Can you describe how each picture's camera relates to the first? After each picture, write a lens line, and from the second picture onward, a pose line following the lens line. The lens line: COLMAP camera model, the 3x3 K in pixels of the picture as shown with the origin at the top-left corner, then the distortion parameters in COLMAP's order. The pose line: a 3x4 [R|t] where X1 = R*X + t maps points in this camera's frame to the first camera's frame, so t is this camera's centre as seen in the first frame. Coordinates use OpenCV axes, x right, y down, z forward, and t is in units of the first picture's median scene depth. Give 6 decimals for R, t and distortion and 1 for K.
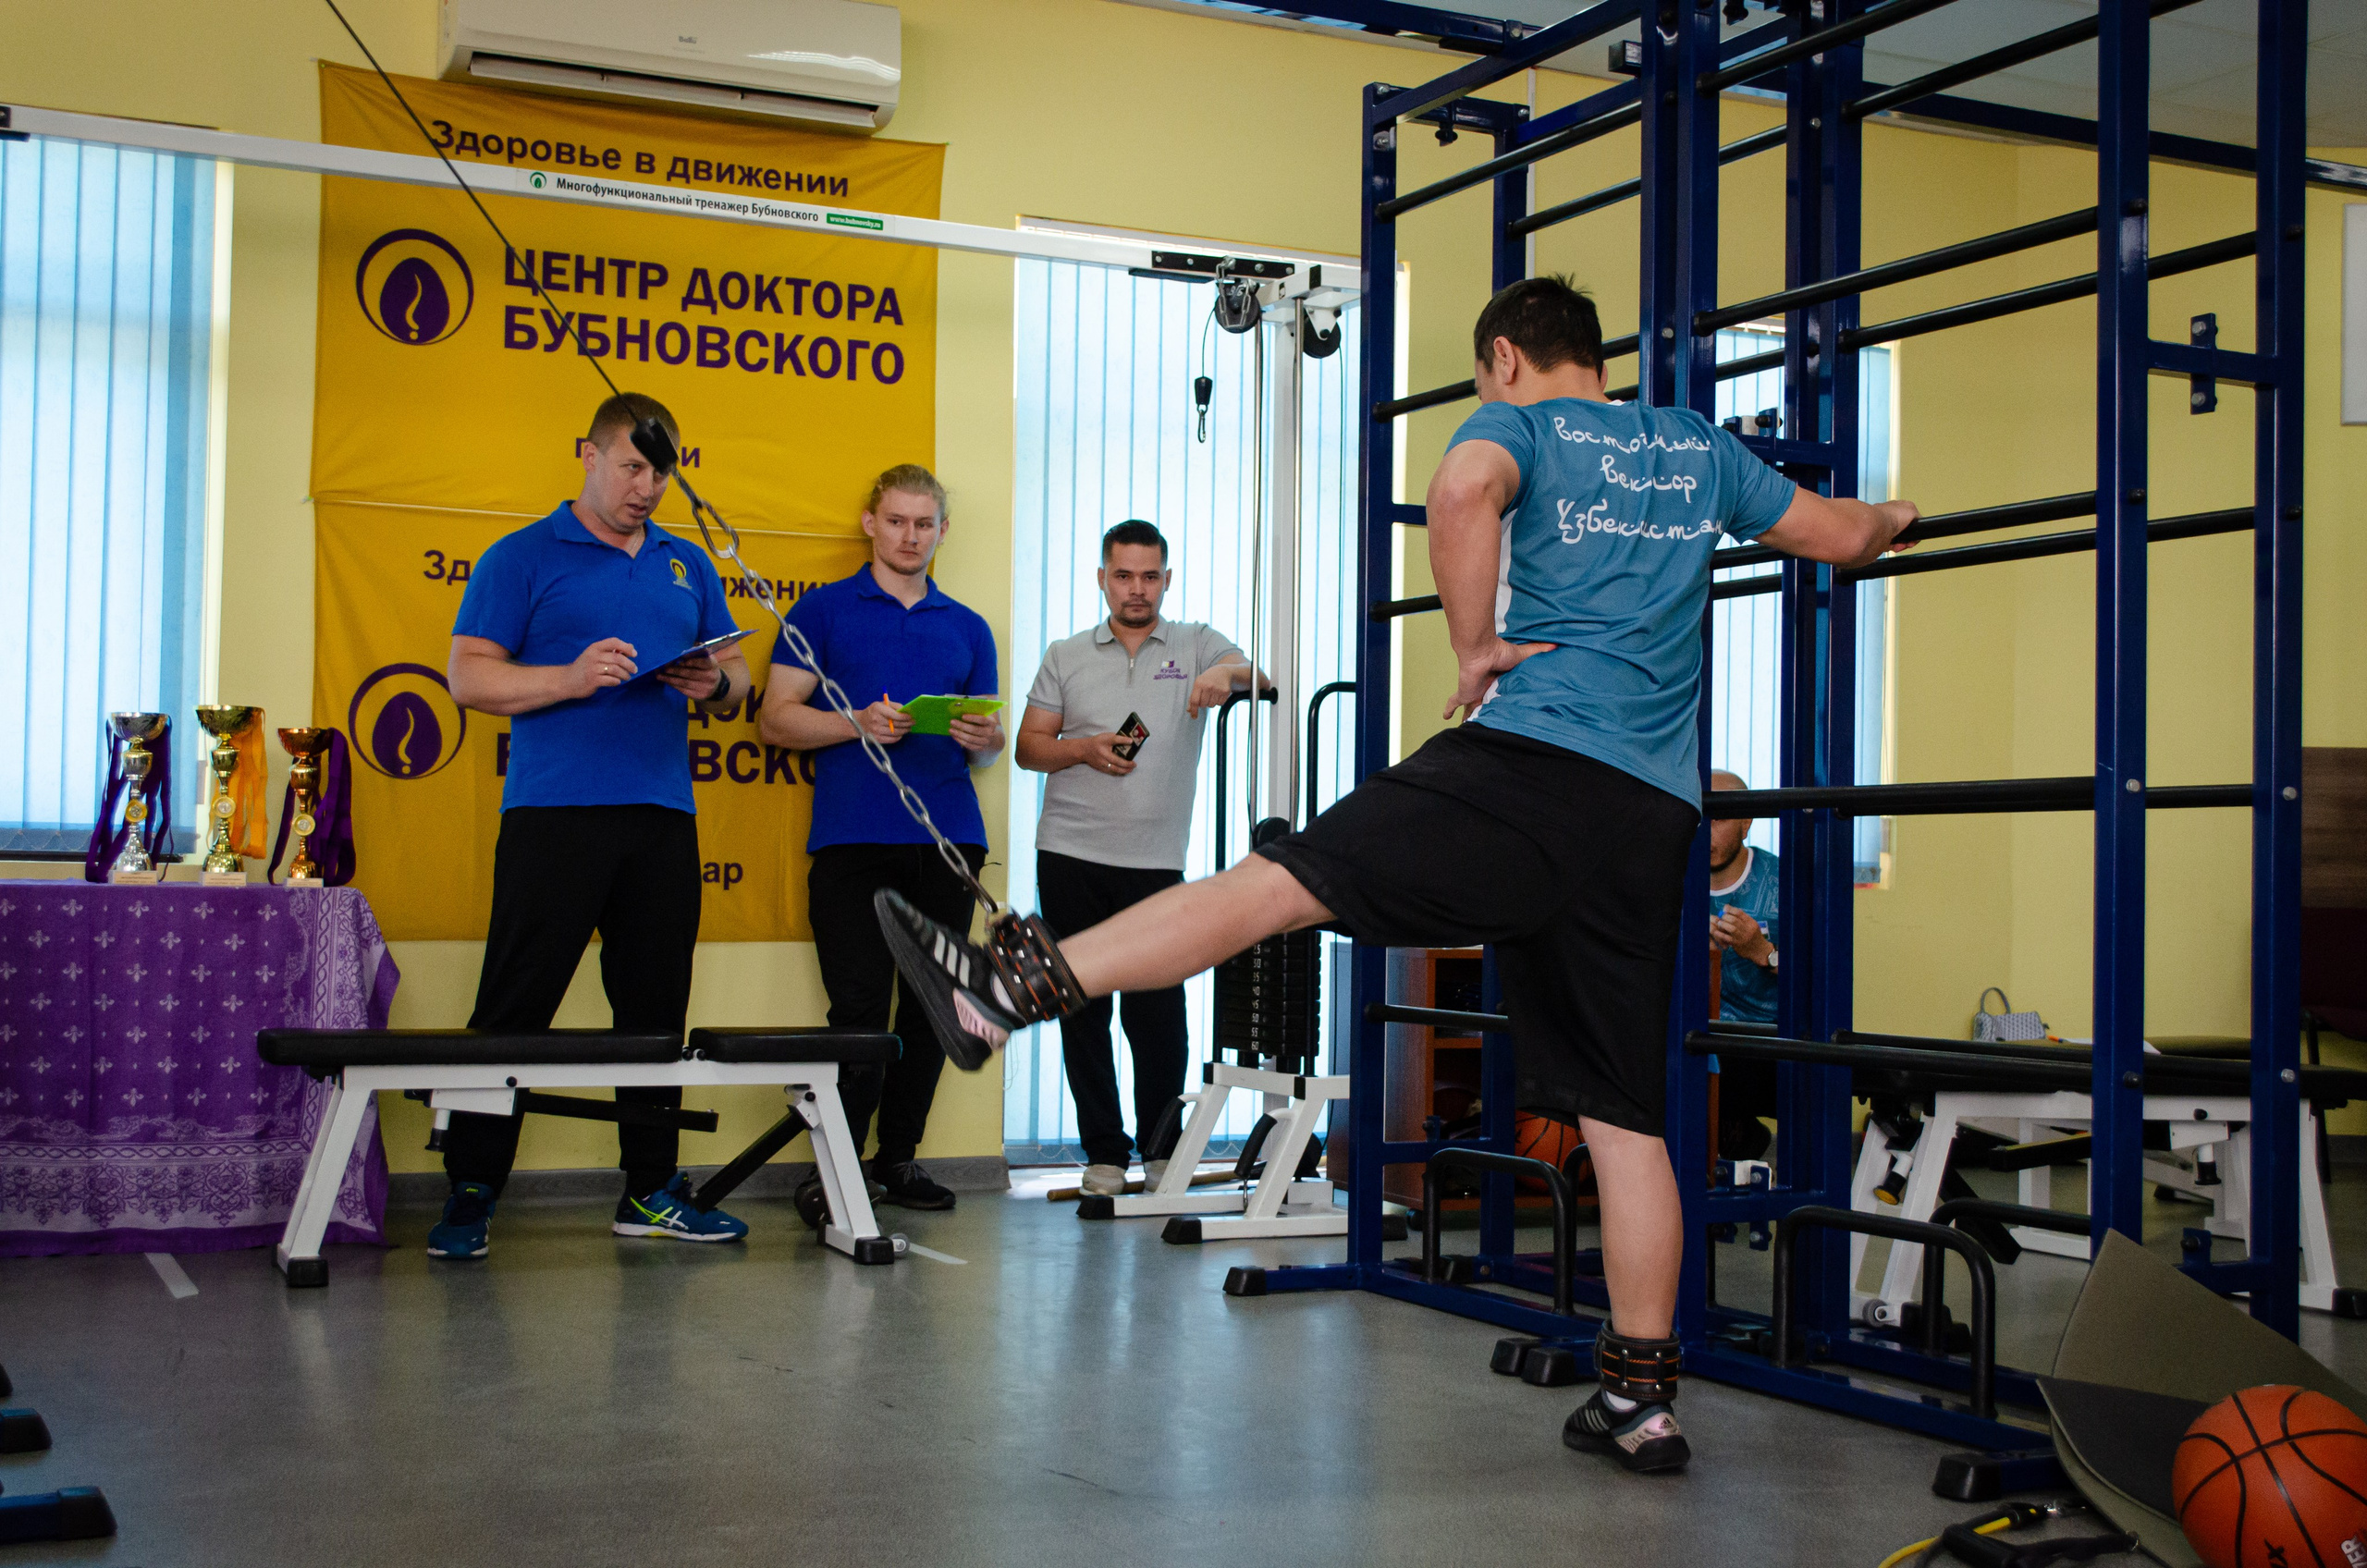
lens RADIAL K [[2992.8, 0, 1193.5], [0, 2992.8, 786.7], [0, 0, 1]] dist [0.013256, 0.000000]
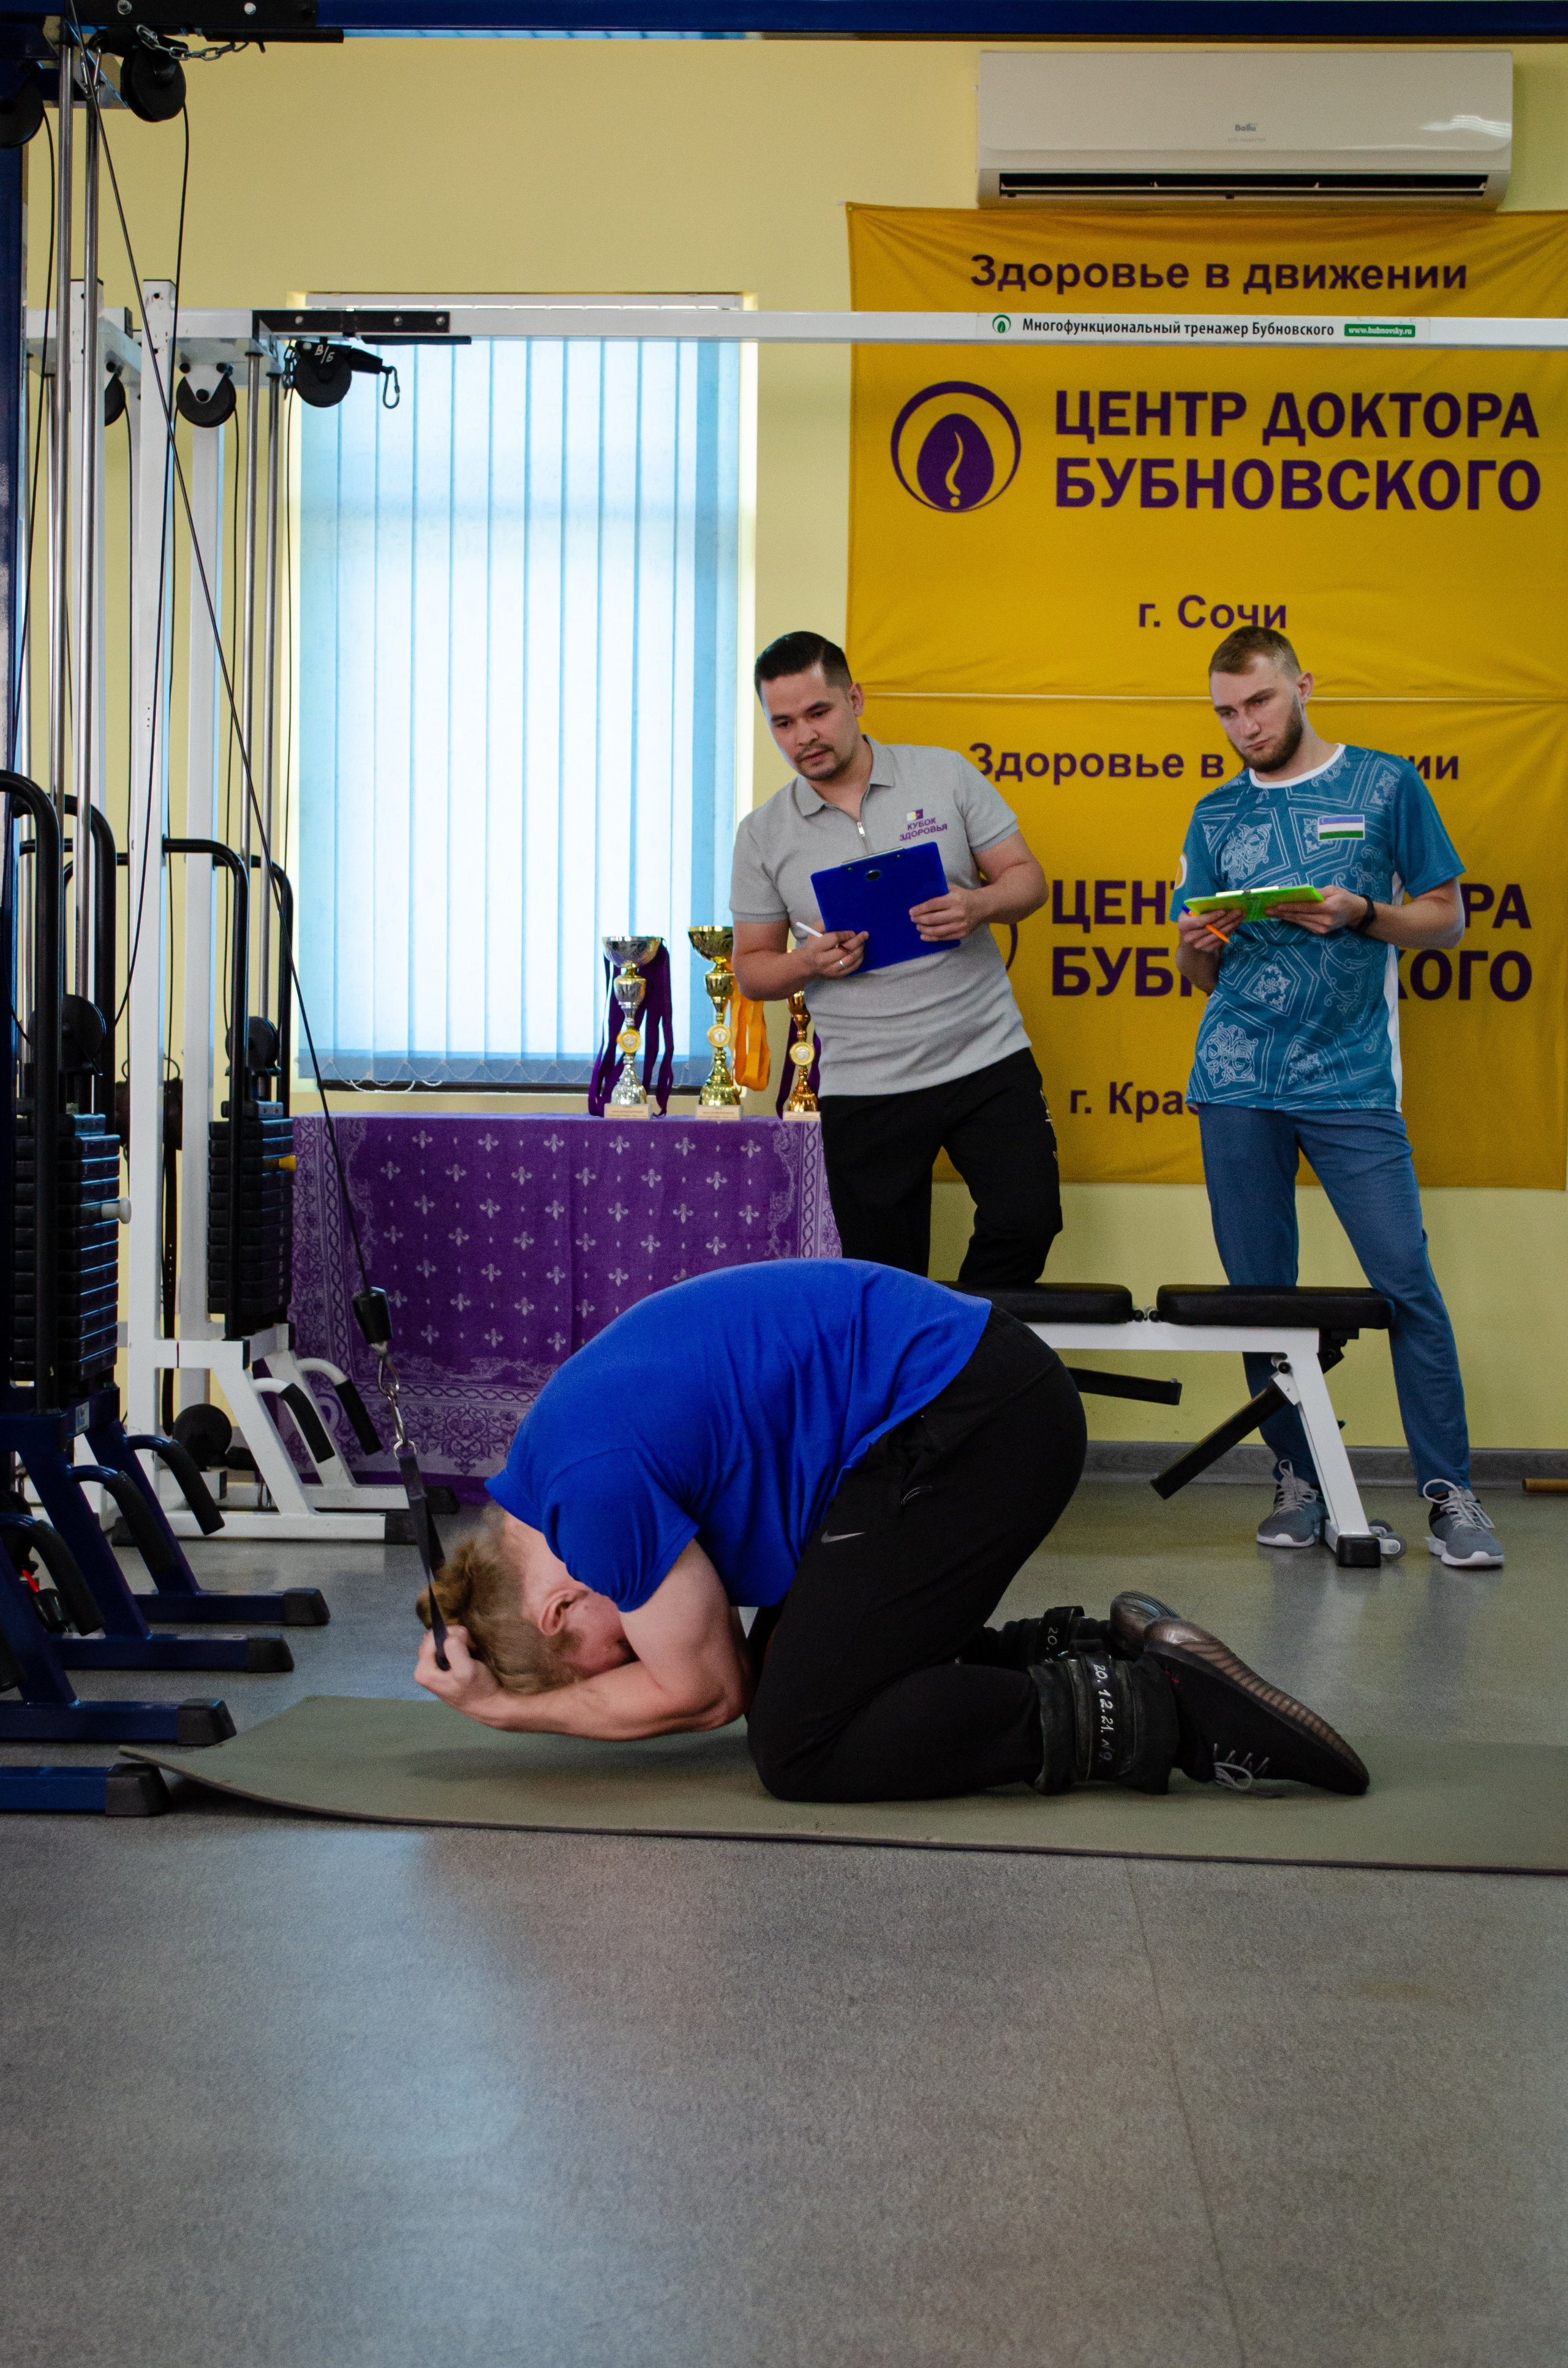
lens RADIAL K [[3736.8, 0, 767.8], [0, 3736.8, 1218.9], [0, 0, 1]] dist [-0.021048, 0.000000]
pose [[0.880210, 0.010368, -0.474471, 0.213880], [0.017849, 0.998331, 0.054928, 0.000175], [0.474248, -0.056817, 0.878556, -0.013591]]
